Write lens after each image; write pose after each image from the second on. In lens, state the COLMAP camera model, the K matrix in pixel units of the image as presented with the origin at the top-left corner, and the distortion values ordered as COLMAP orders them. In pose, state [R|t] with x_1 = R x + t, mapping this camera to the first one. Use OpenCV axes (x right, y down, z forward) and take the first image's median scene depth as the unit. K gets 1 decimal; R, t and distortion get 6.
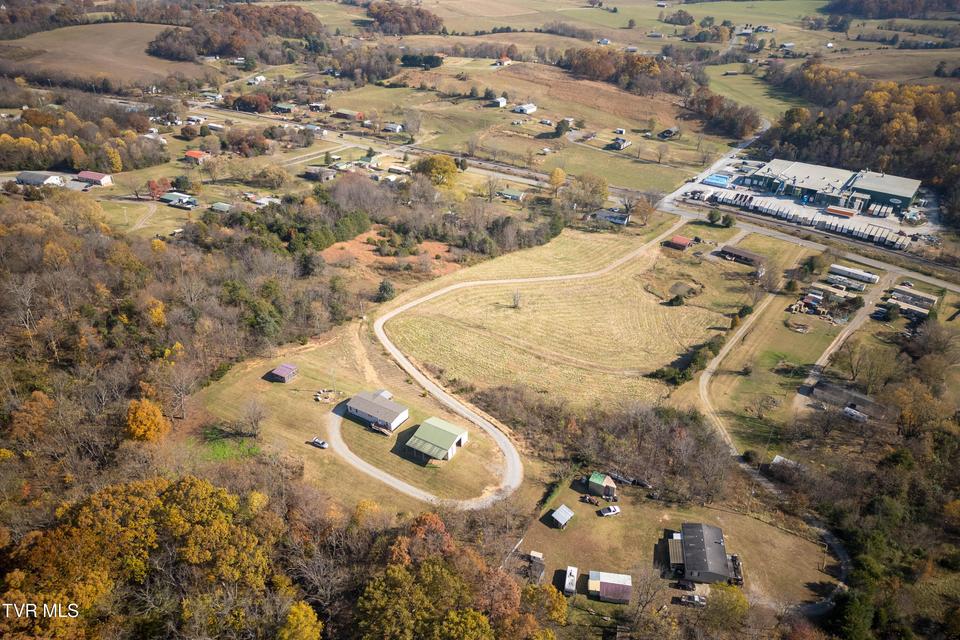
lens RADIAL K [[668.4, 0, 480.0], [0, 668.4, 320.0], [0, 0, 1]] dist [0.024196, -0.002036]
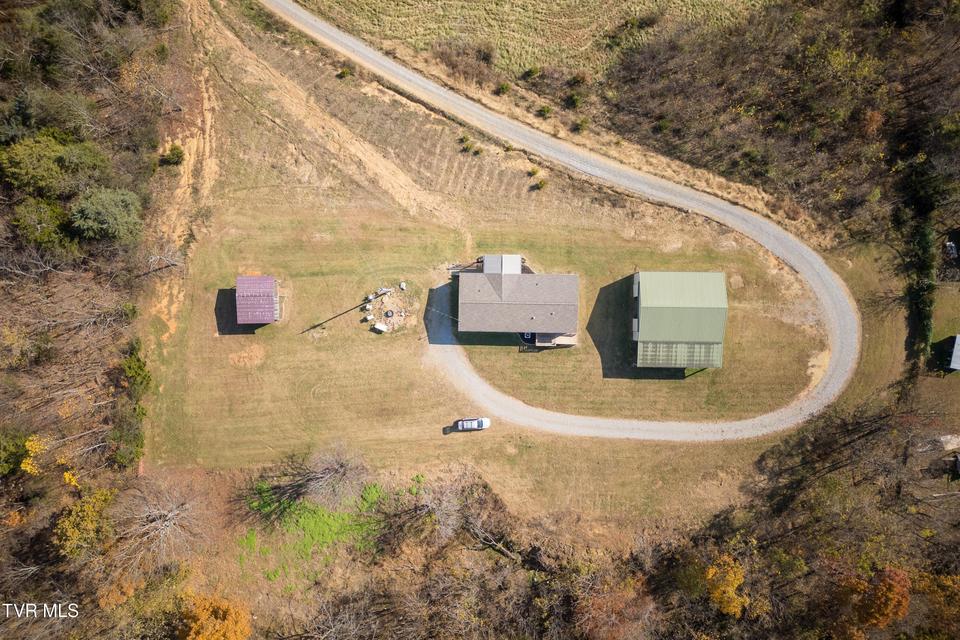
lens RADIAL K [[668.4, 0, 480.0], [0, 668.4, 320.0], [0, 0, 1]] dist [0.024196, -0.002036]
pose [[0.860878, -0.508795, -0.003967, -0.186850], [0.266325, 0.443949, 0.855558, -0.285553], [-0.433543, -0.737588, 0.517691, 0.770592]]
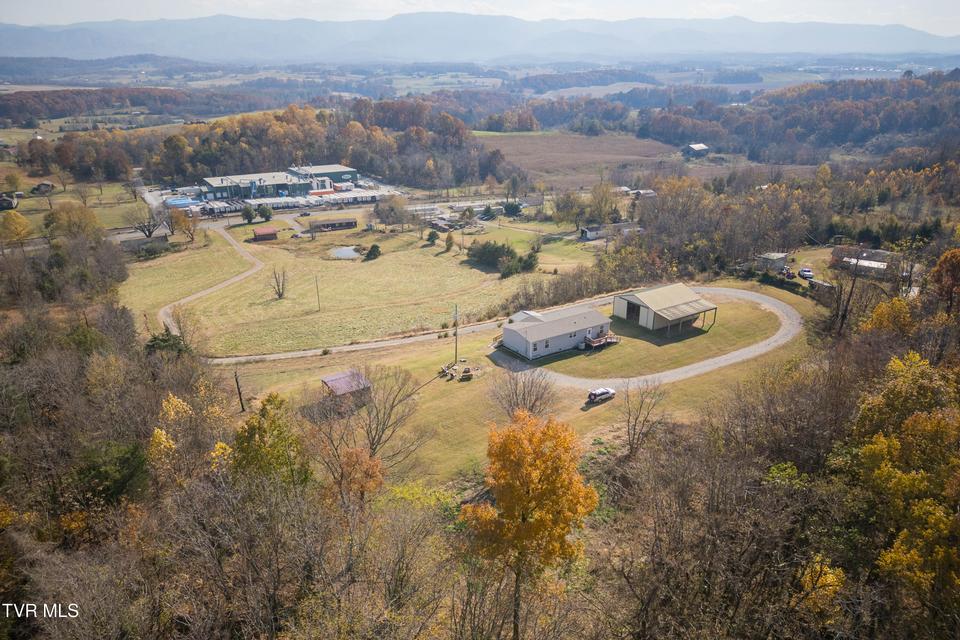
lens RADIAL K [[668.4, 0, 480.0], [0, 668.4, 320.0], [0, 0, 1]] dist [0.024196, -0.002036]
pose [[0.441080, -0.335484, 0.832406, -0.659115], [0.467233, 0.877736, 0.106173, 0.036665], [-0.766252, 0.342096, 0.543901, 0.759359]]
